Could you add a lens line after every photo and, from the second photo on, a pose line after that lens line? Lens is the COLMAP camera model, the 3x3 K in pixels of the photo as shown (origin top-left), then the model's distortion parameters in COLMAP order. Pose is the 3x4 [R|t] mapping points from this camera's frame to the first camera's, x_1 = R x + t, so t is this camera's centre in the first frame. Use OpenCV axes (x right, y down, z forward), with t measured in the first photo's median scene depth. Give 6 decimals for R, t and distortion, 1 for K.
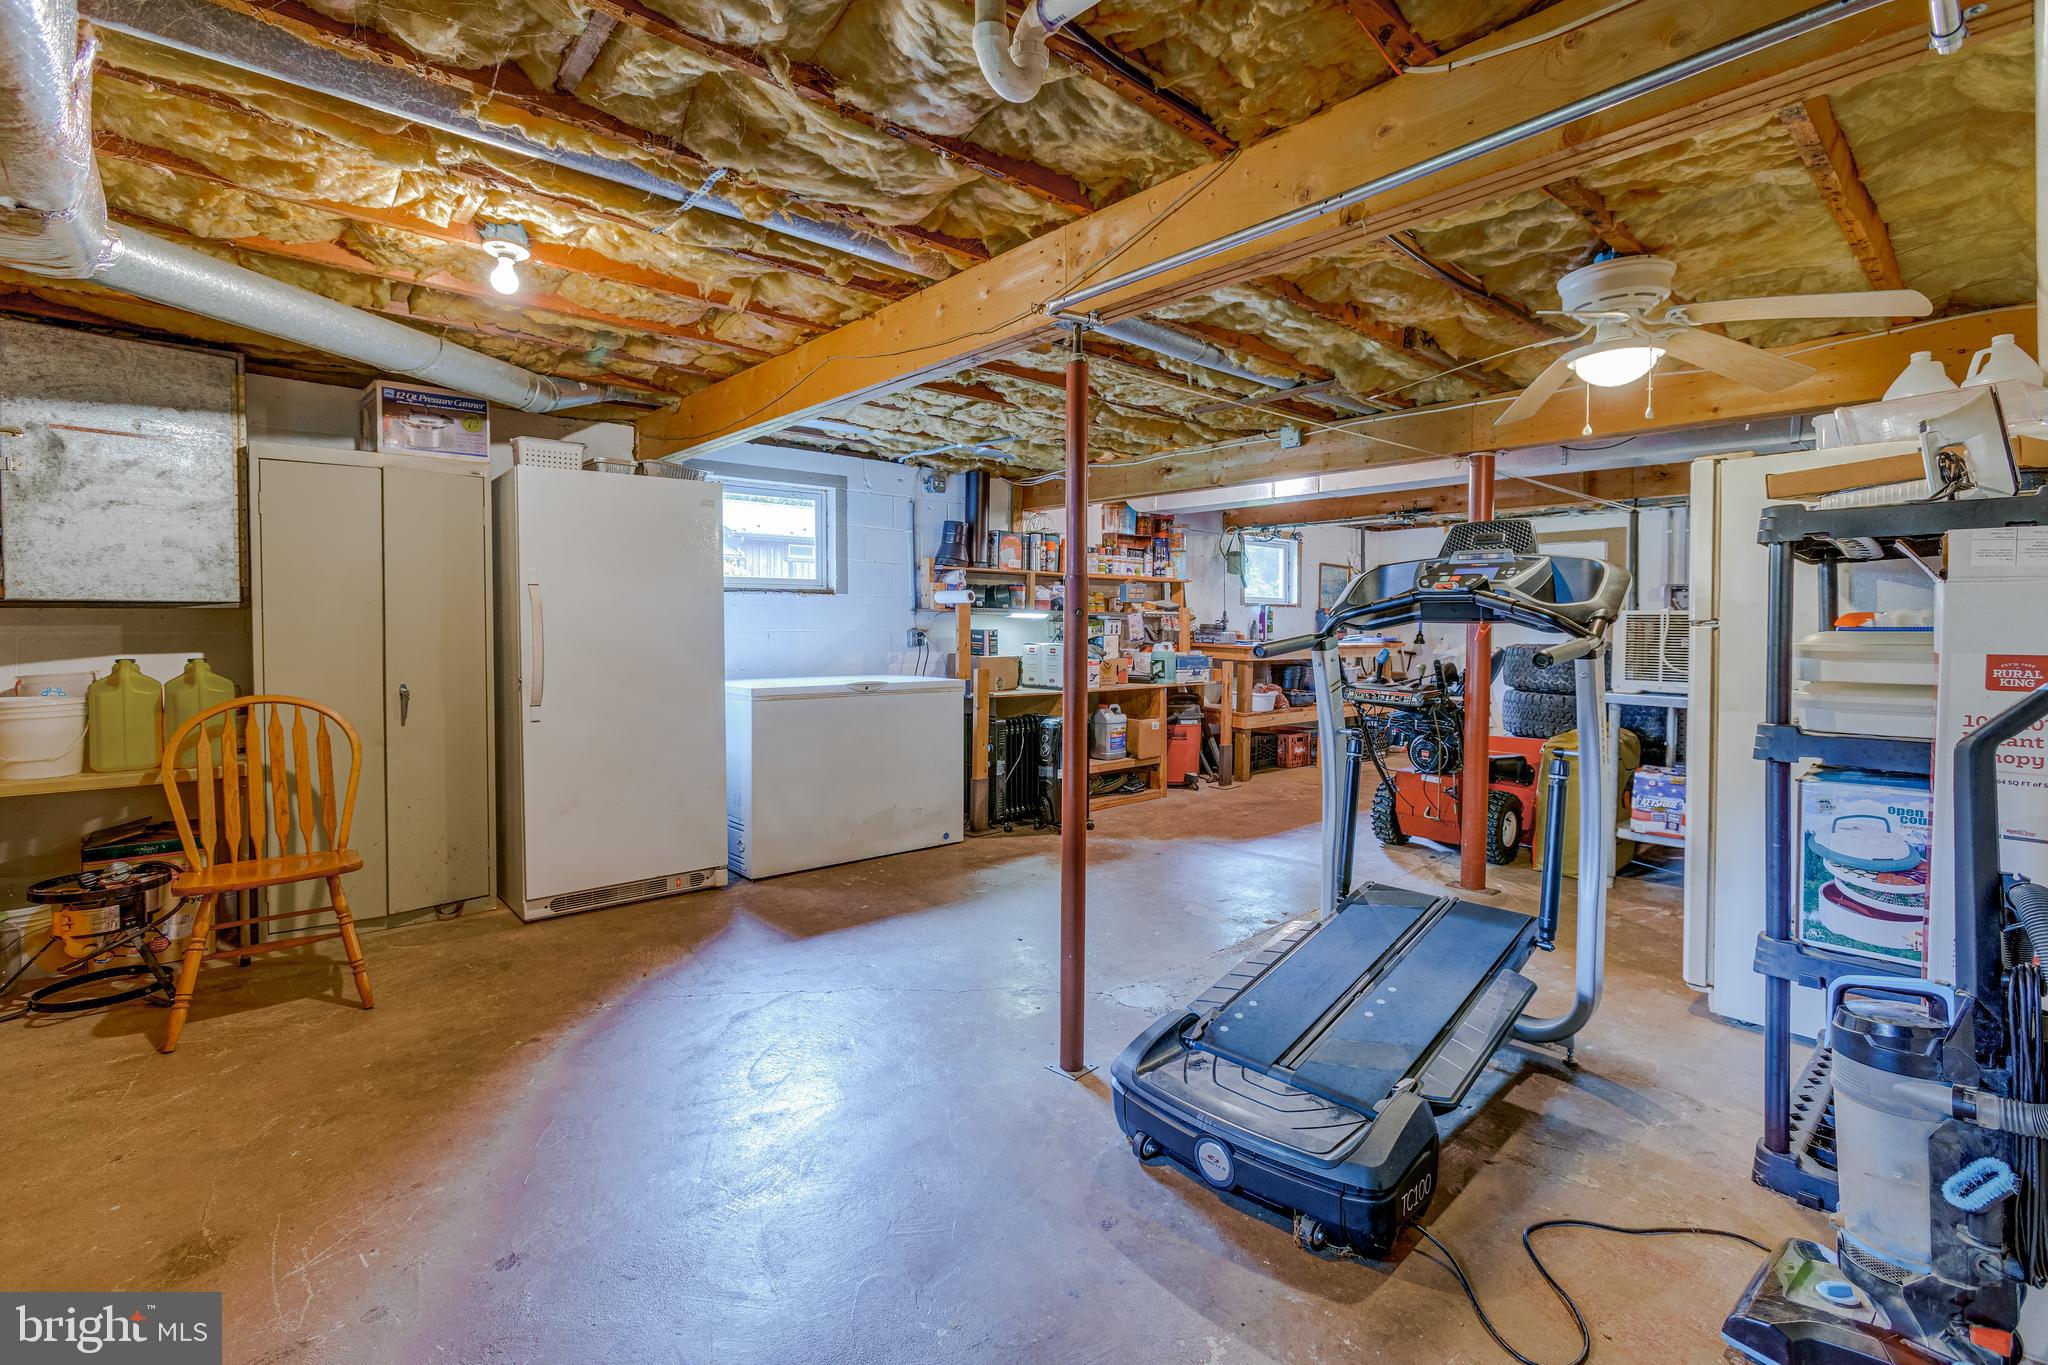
lens RADIAL K [[930.0, 0, 1022.0], [0, 930.0, 652.3], [0, 0, 1]] dist [-0.004341, 0.001393]
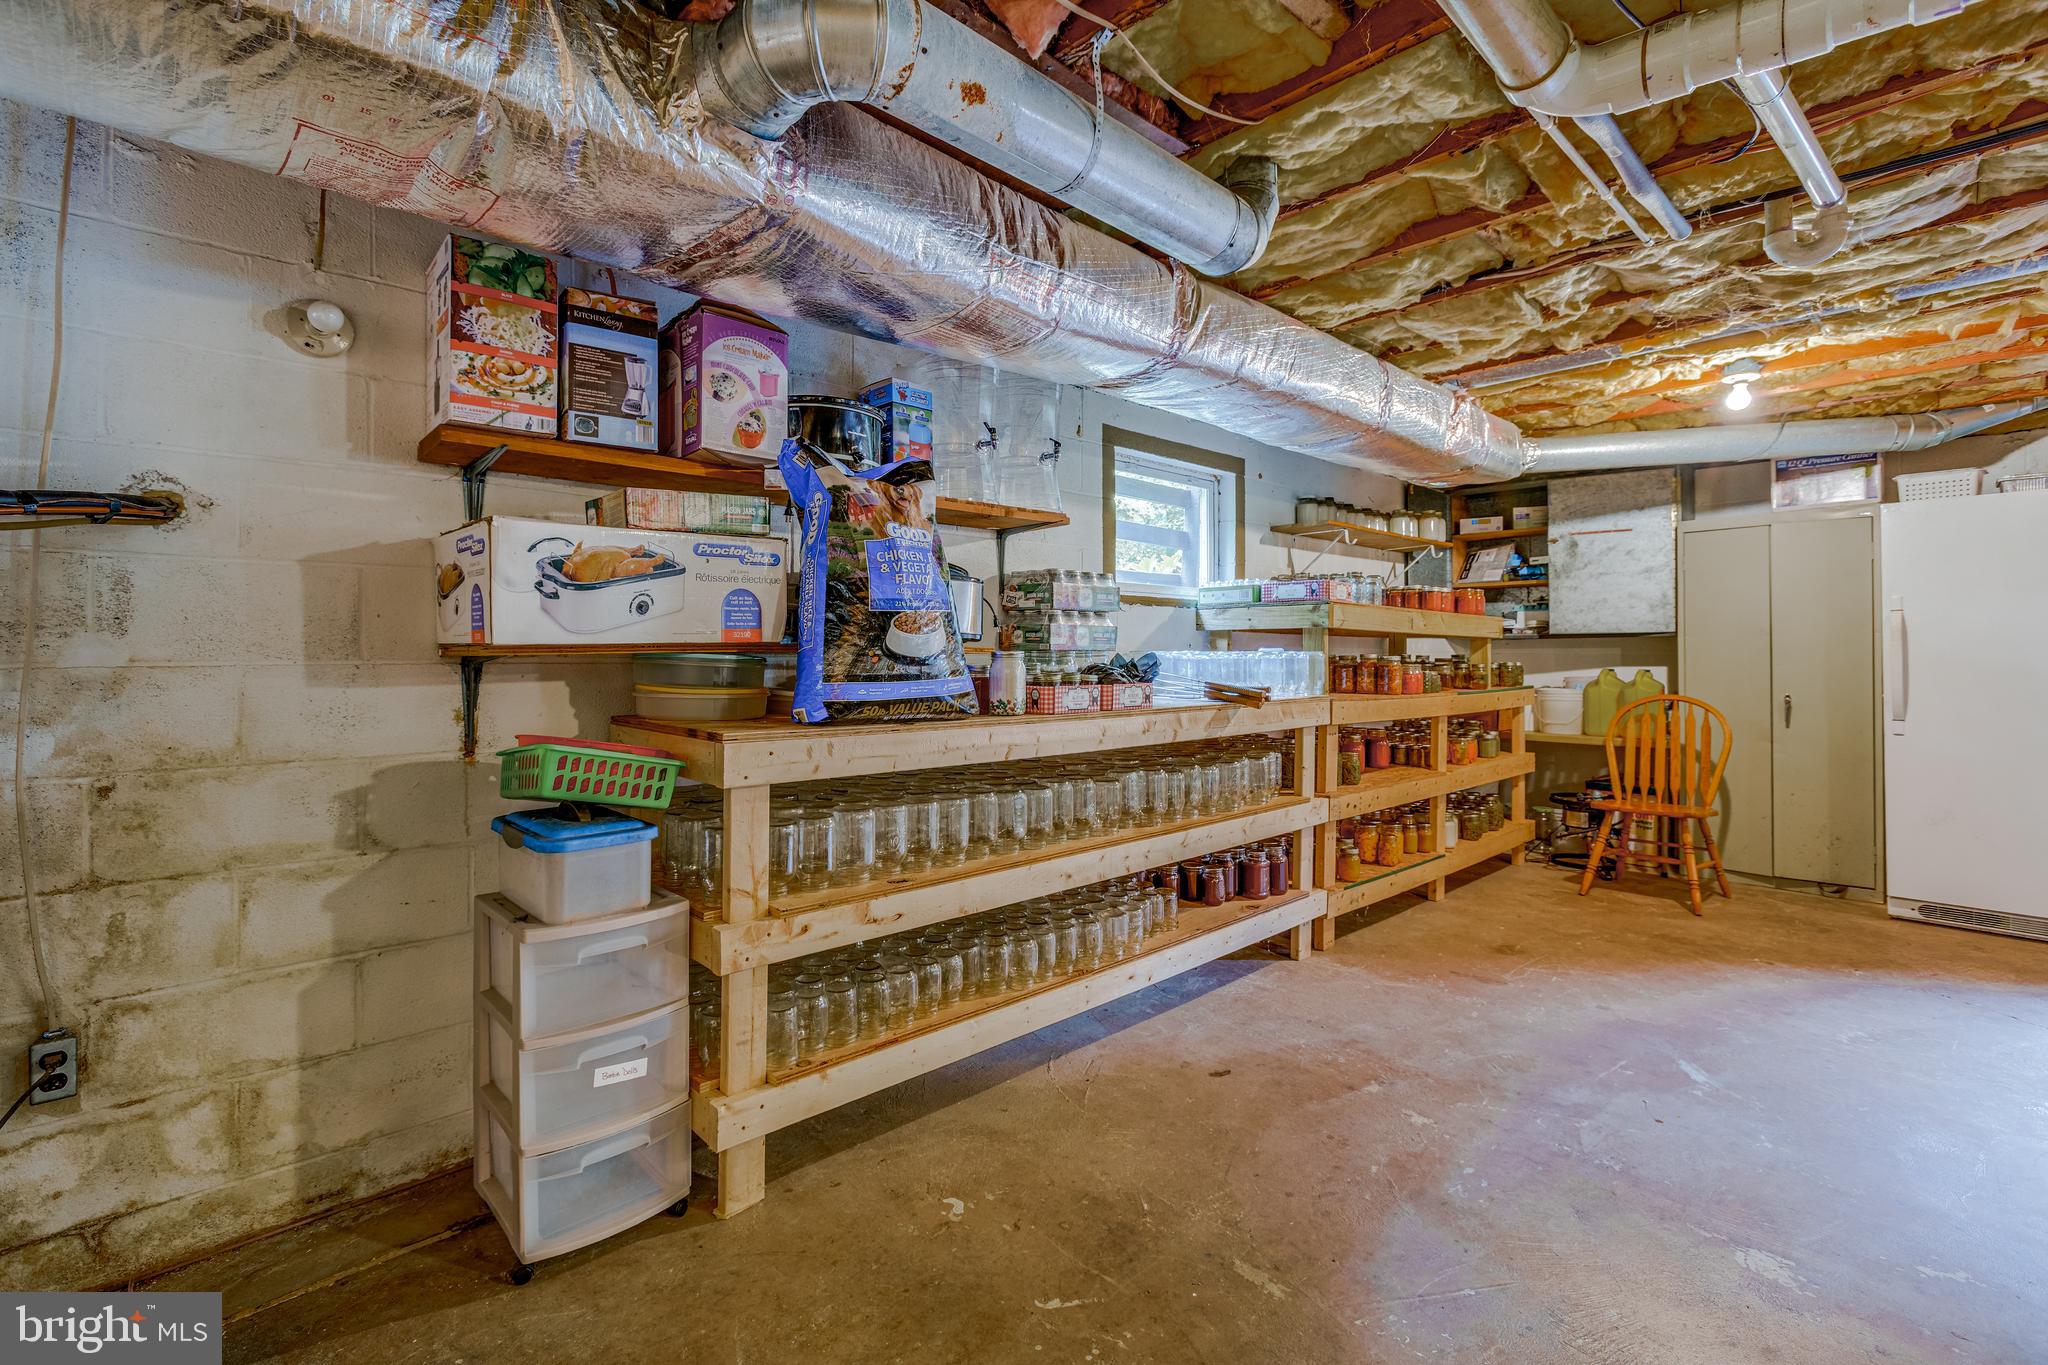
lens RADIAL K [[930.0, 0, 1020.0], [0, 930.0, 665.1], [0, 0, 1]] dist [-0.004341, 0.001393]
pose [[0.037763, 0.017189, -0.999139, 0.610797], [-0.019499, 0.999674, 0.016461, -0.006076], [0.999096, 0.018861, 0.038086, -0.090257]]
